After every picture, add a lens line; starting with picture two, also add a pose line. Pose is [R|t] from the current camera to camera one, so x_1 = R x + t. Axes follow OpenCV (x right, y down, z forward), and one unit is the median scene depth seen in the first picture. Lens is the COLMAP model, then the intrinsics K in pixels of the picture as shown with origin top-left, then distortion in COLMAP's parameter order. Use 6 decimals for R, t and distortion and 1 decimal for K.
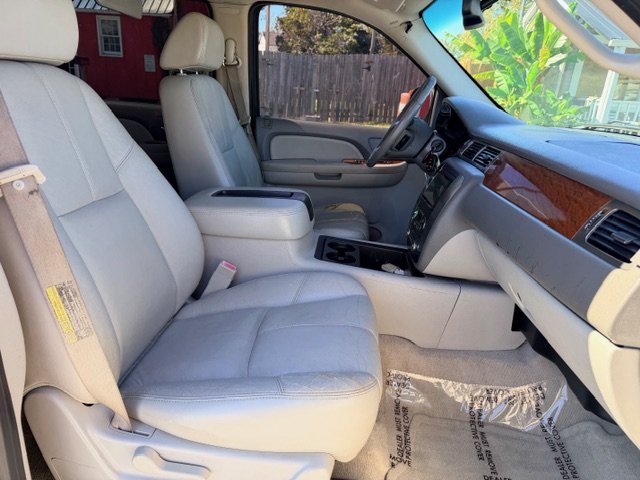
lens RADIAL K [[451.5, 0, 320.0], [0, 451.5, 240.0], [0, 0, 1]] dist [0.047777, -0.088482]
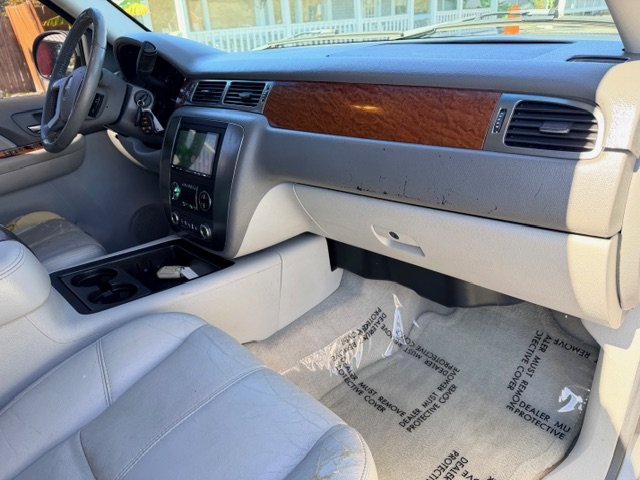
lens RADIAL K [[451.5, 0, 320.0], [0, 451.5, 240.0], [0, 0, 1]] dist [0.047777, -0.088482]
pose [[0.662779, -0.417702, 0.621490, -0.149803], [0.349957, 0.906532, 0.236072, -0.091287], [-0.662008, 0.061031, 0.747008, 0.329704]]
